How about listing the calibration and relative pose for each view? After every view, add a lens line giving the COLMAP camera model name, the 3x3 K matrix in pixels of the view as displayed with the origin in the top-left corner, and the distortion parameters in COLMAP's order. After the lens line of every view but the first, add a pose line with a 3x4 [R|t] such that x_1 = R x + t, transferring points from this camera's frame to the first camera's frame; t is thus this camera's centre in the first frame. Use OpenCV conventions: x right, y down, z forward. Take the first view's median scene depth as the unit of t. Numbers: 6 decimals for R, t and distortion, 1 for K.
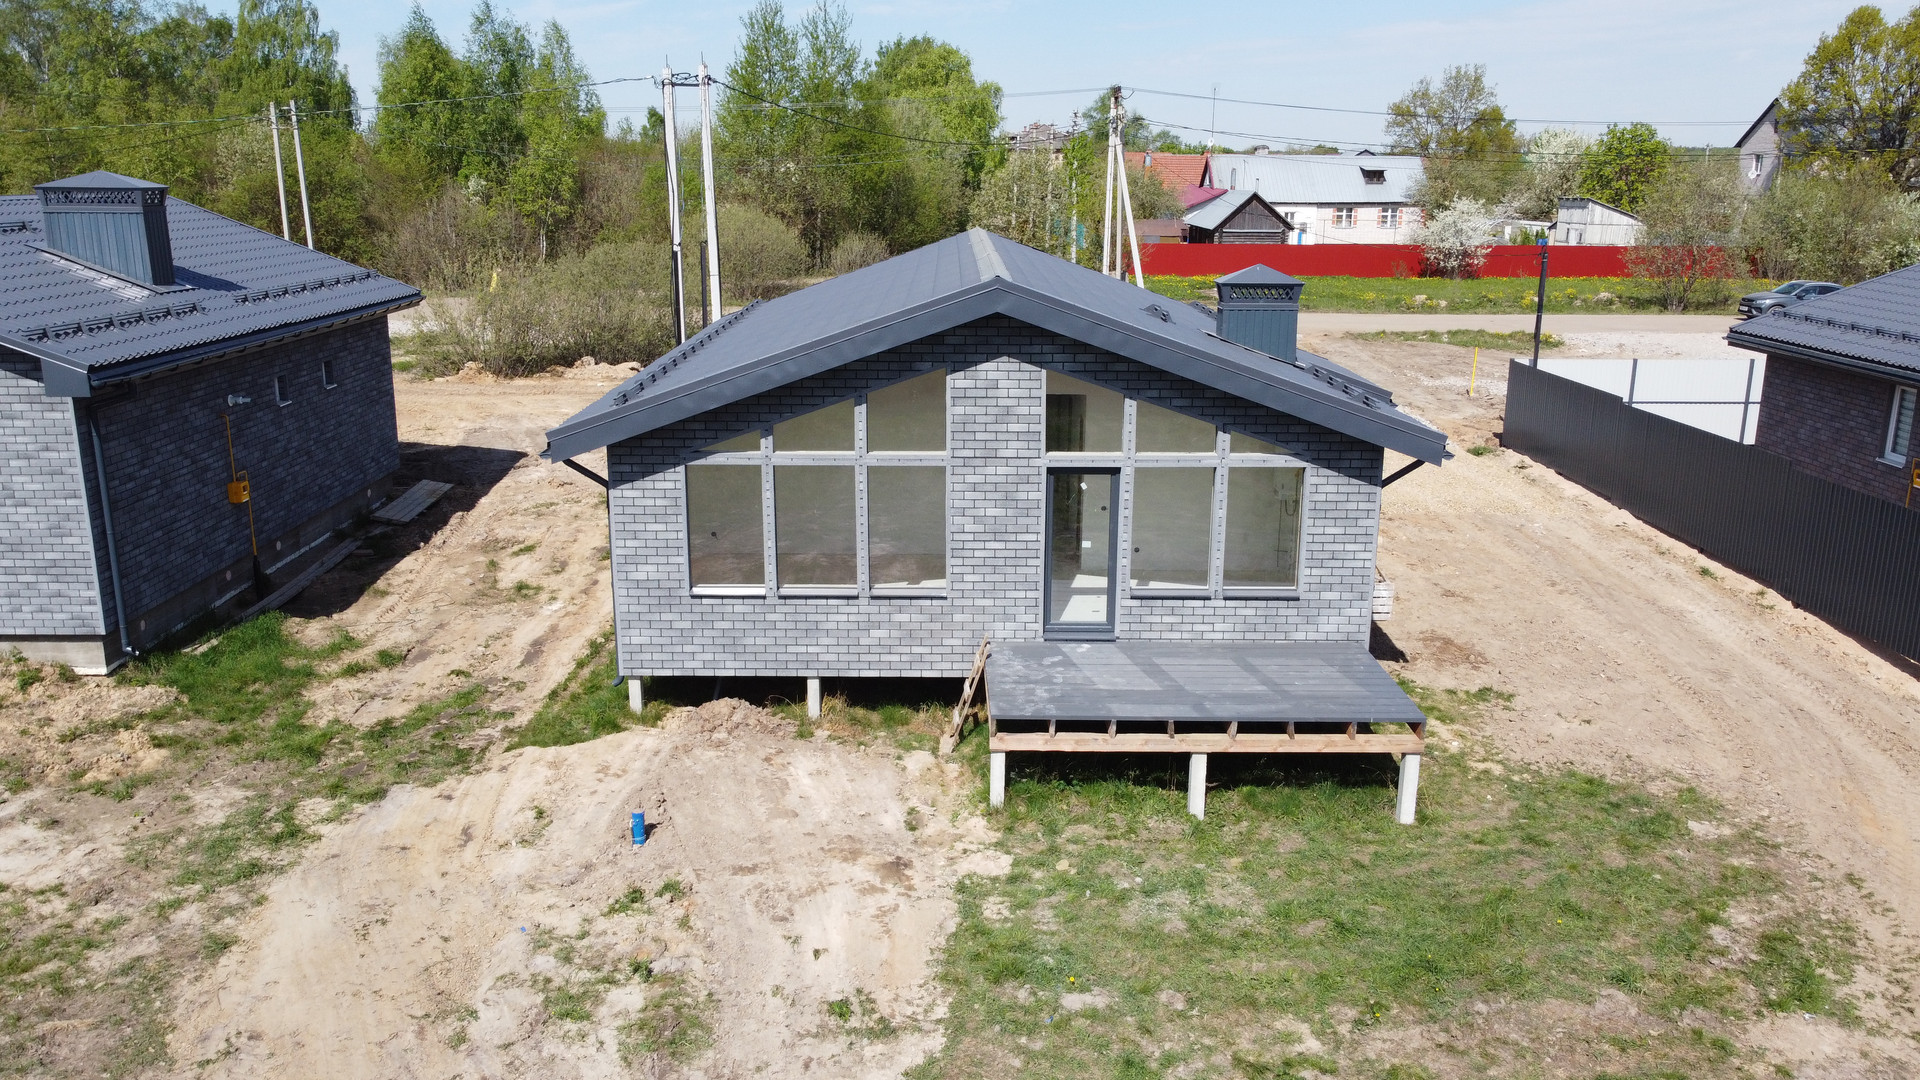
lens RADIAL K [[1446.0, 0, 956.3], [0, 1446.0, 535.8], [0, 0, 1]] dist [-0.002369, -0.004080]
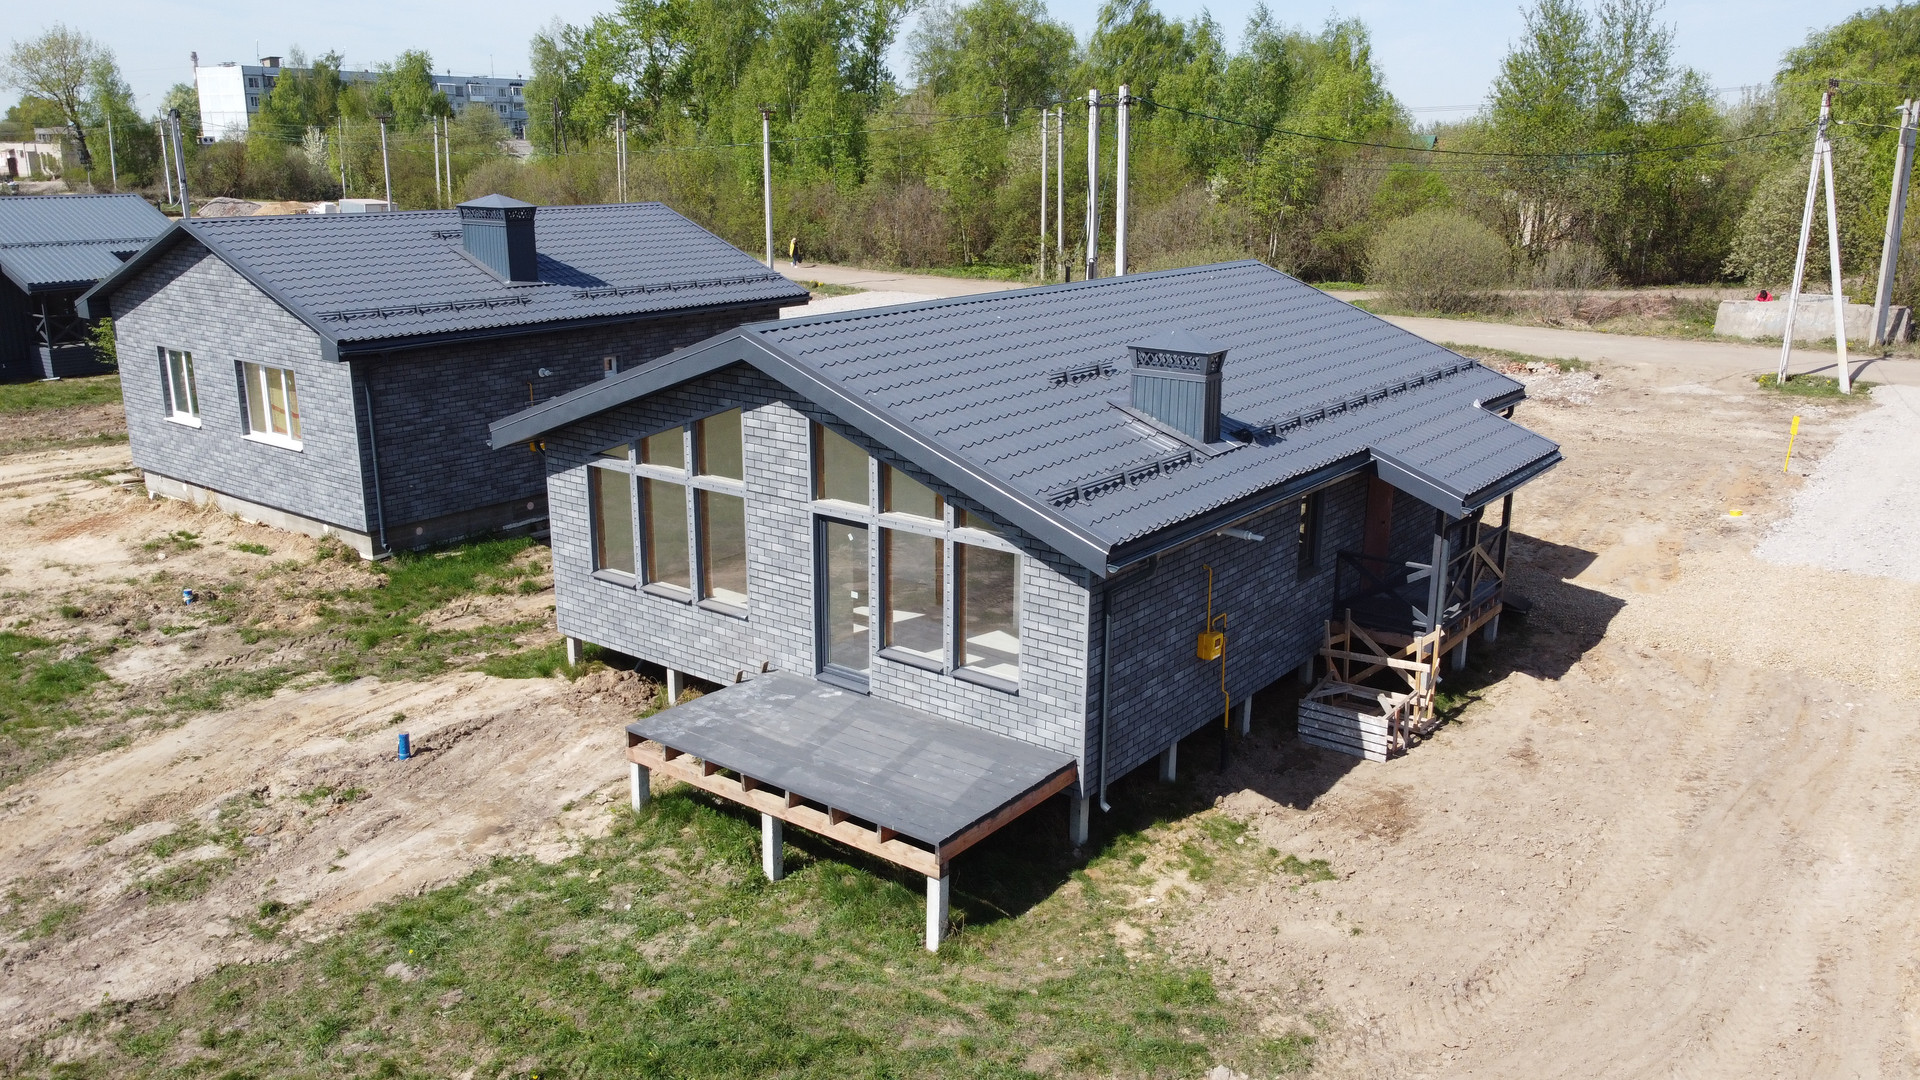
lens RADIAL K [[1446.0, 0, 957.2], [0, 1446.0, 541.7], [0, 0, 1]] dist [-0.002369, -0.004080]
pose [[0.790382, 0.160640, -0.591177, 0.751239], [-0.152029, 0.986254, 0.064736, -0.108858], [0.593450, 0.038710, 0.803940, 0.236794]]
